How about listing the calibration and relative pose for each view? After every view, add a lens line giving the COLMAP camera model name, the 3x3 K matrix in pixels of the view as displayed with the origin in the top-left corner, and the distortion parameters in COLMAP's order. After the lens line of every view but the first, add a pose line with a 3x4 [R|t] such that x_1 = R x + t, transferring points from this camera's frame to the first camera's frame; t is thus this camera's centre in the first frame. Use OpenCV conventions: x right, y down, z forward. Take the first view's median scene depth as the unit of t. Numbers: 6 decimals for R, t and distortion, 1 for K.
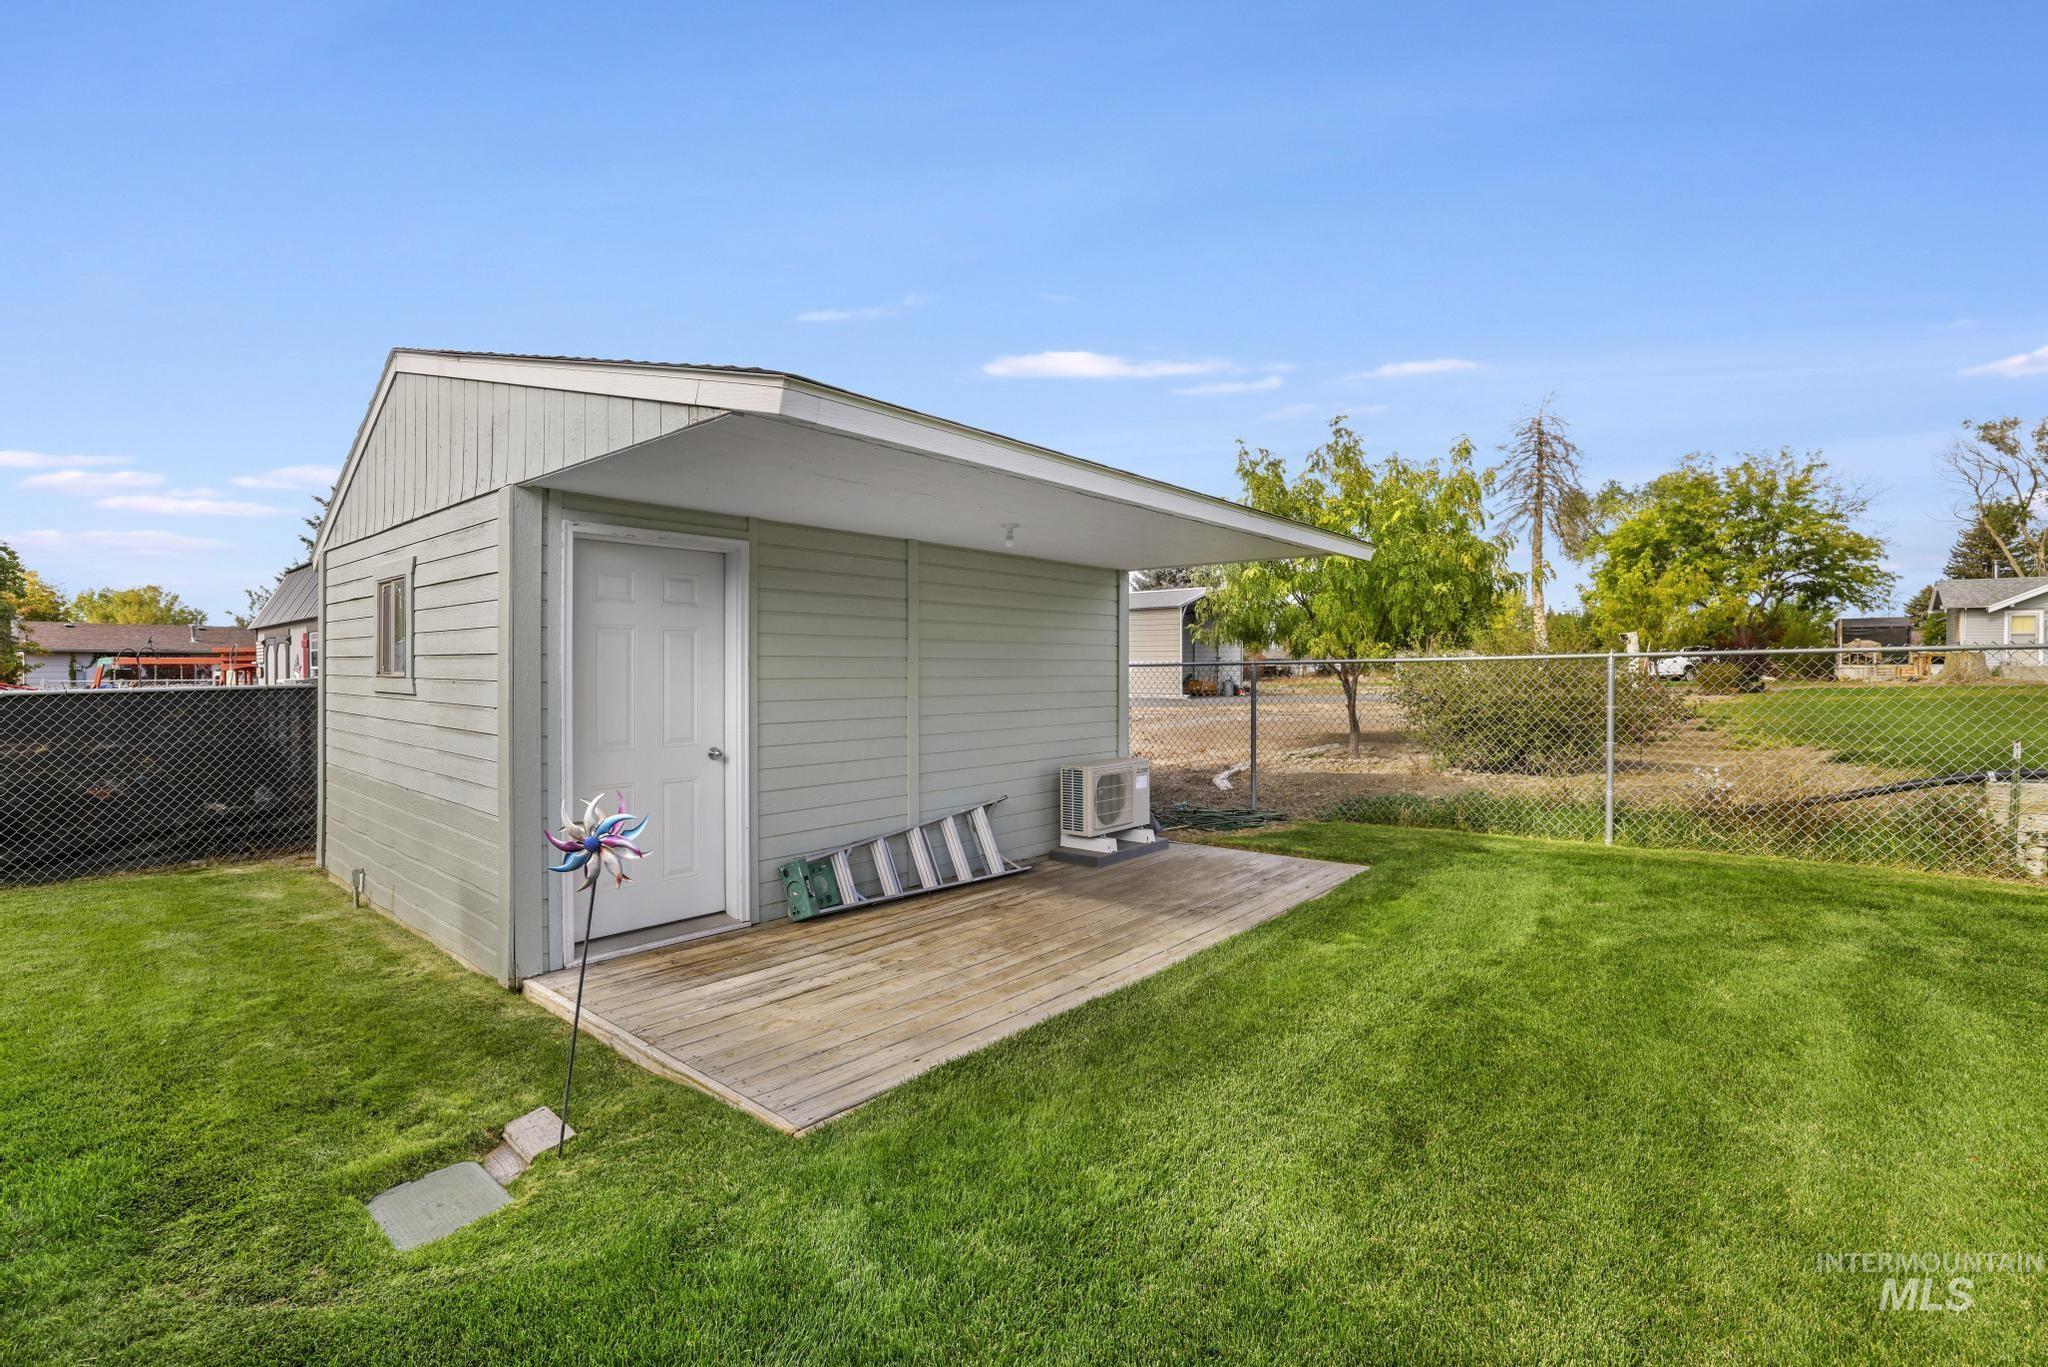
lens RADIAL K [[875.7, 0, 1017.1], [0, 875.7, 674.4], [0, 0, 1]] dist [-0.008639, 0.002250]
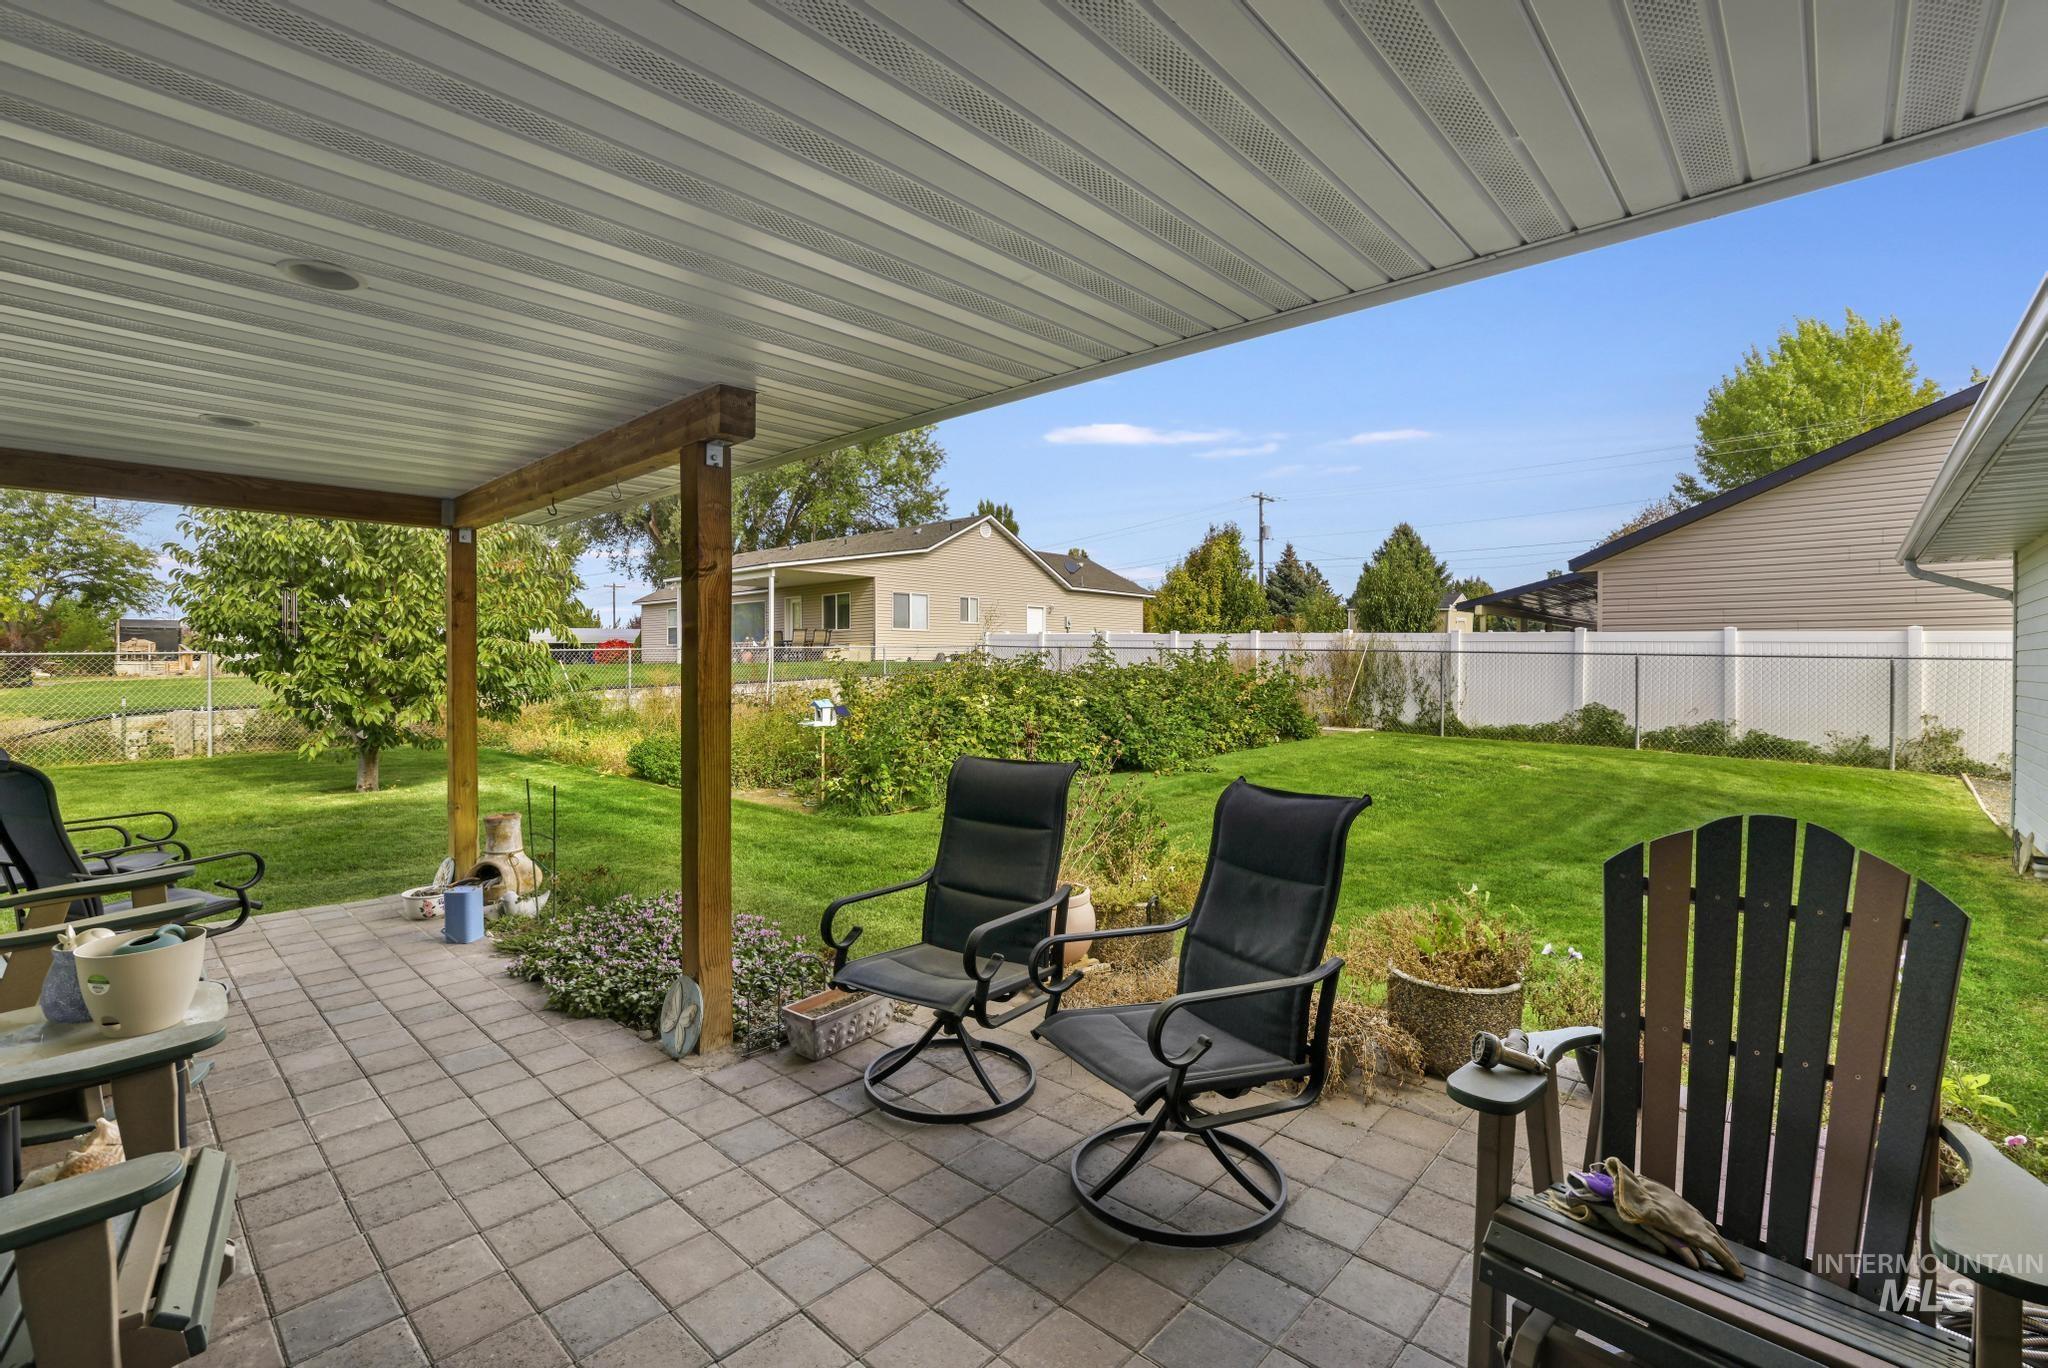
lens RADIAL K [[875.7, 0, 1027.8], [0, 875.7, 674.6], [0, 0, 1]] dist [-0.008639, 0.002250]
pose [[0.024838, -0.013930, 0.999594, -0.119879], [0.010114, 0.999855, 0.013682, 0.002443], [-0.999640, 0.009770, 0.024976, -0.167539]]
